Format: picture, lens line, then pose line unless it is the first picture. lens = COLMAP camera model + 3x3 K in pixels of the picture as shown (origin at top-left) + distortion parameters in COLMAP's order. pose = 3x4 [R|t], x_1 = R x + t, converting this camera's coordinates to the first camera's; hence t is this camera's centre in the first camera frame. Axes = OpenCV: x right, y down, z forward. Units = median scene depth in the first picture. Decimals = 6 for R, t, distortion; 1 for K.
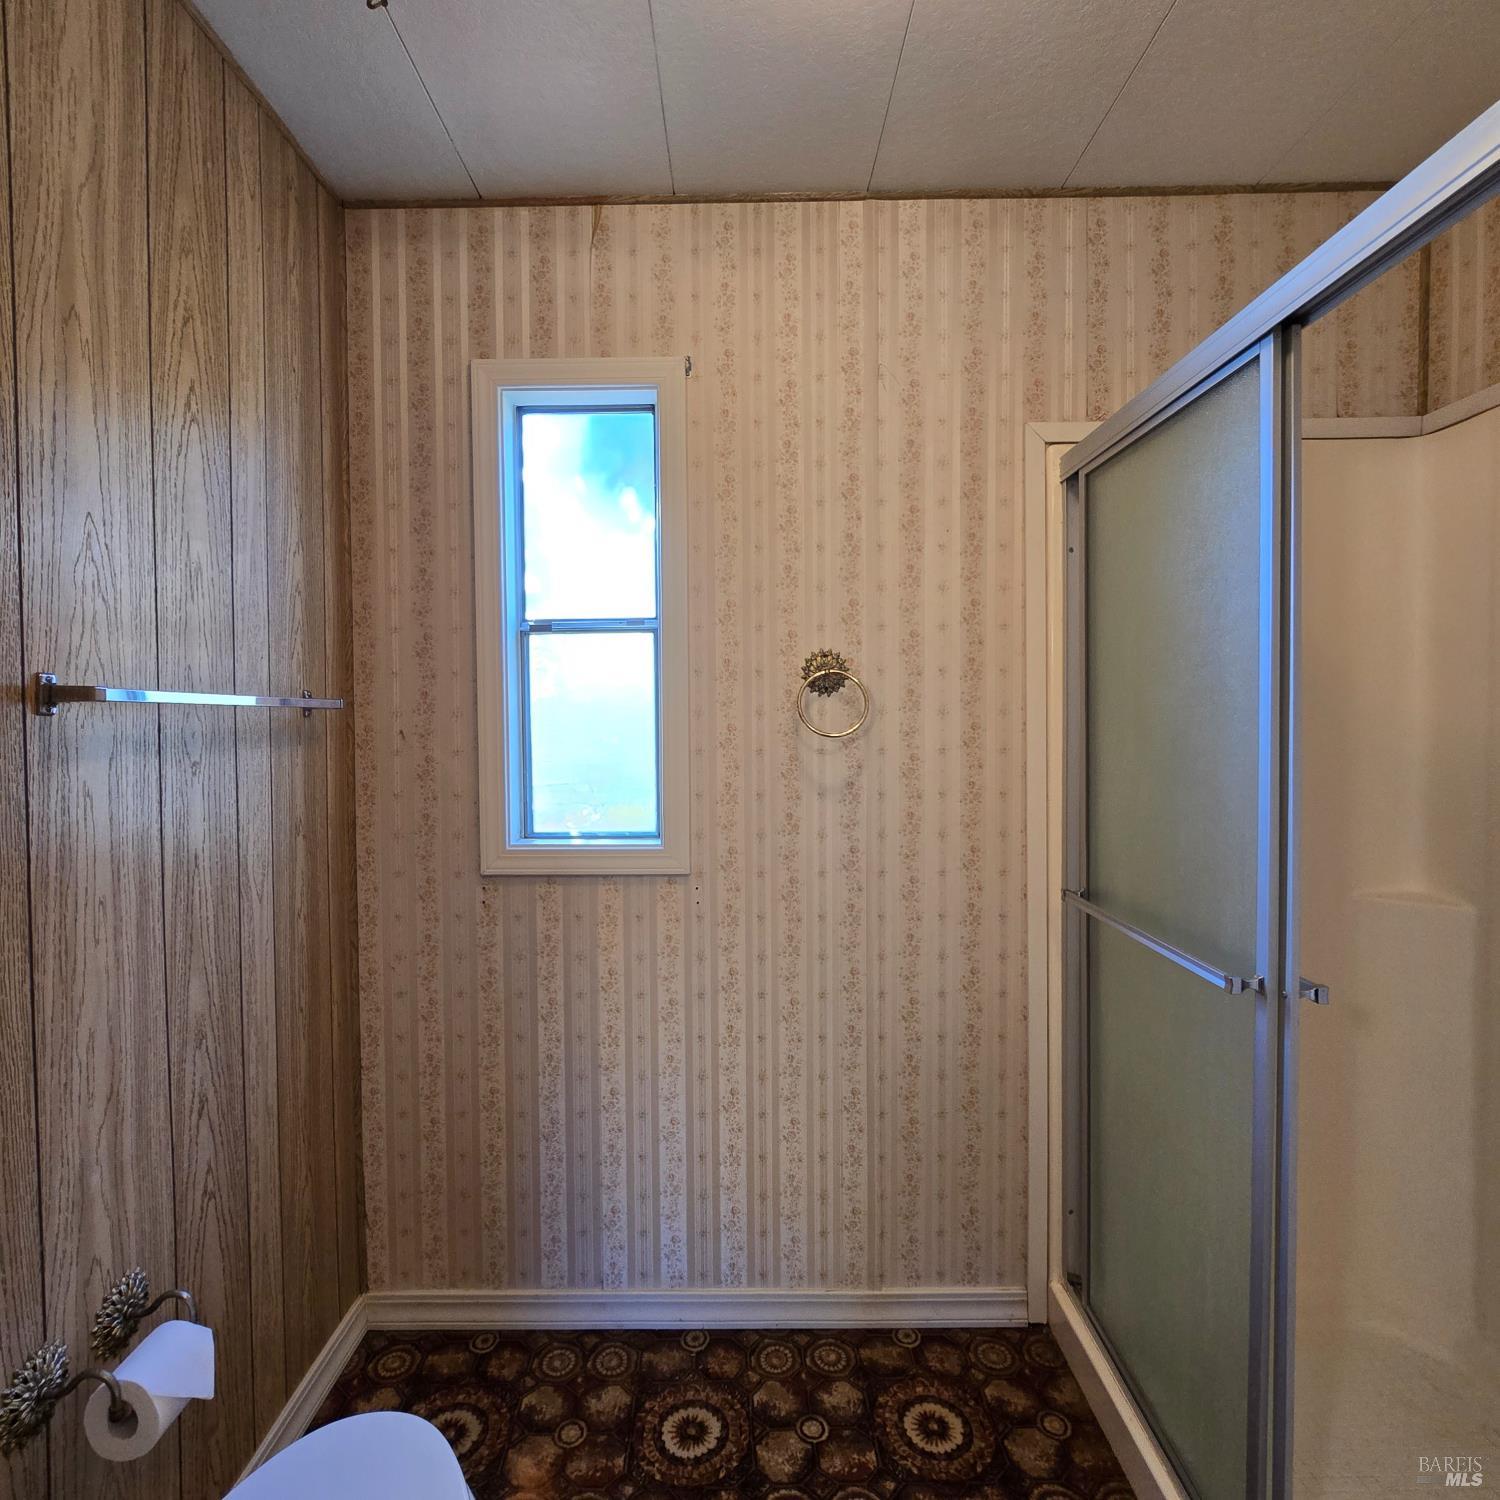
lens RADIAL K [[819.3, 0, 732.2], [0, 819.3, 742.7], [0, 0, 1]] dist [-0.001020, -0.002114]
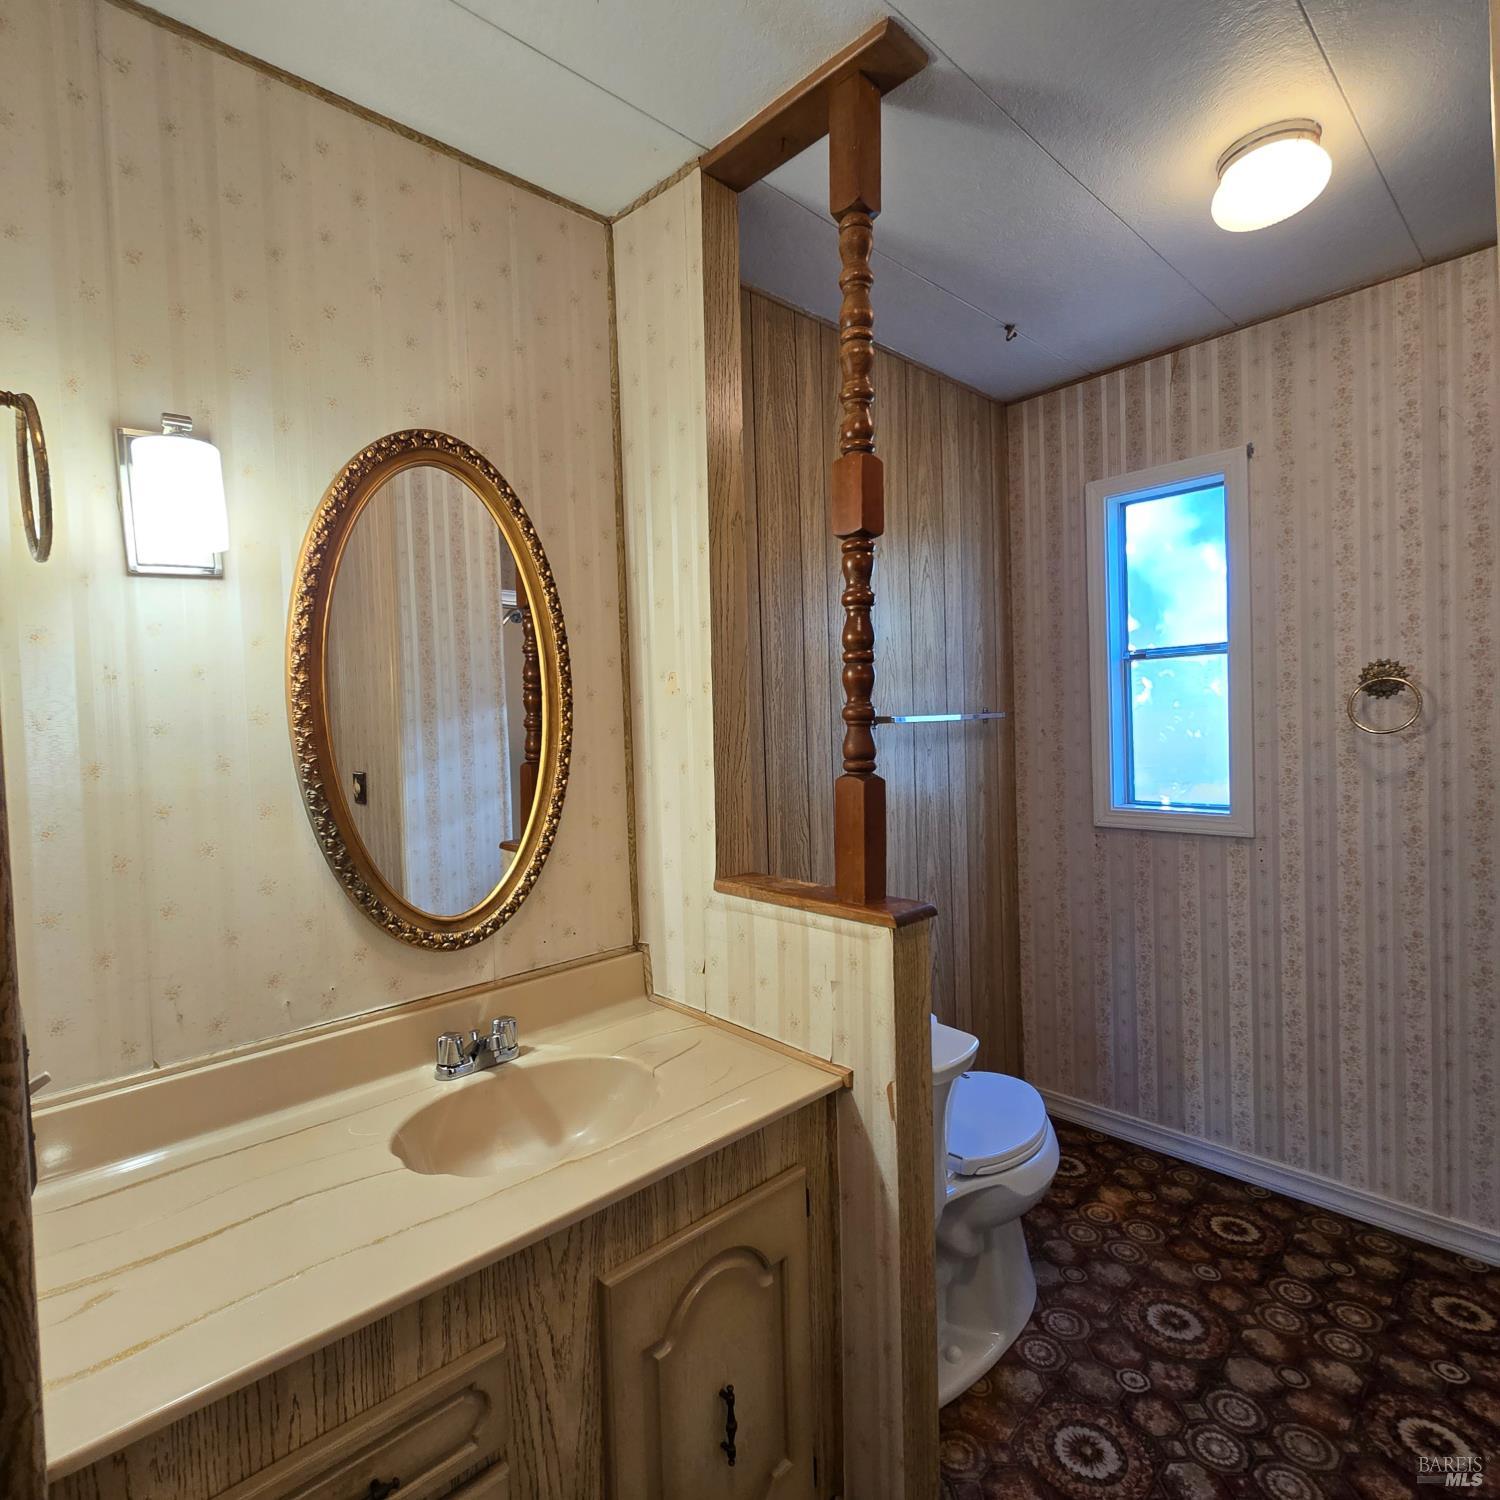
lens RADIAL K [[819.3, 0, 732.2], [0, 819.3, 742.7], [0, 0, 1]] dist [-0.001020, -0.002114]
pose [[0.682848, 0.004948, -0.730544, 0.337985], [0.009158, 0.999841, 0.015332, -0.019714], [0.730503, -0.017159, 0.682693, -0.508097]]
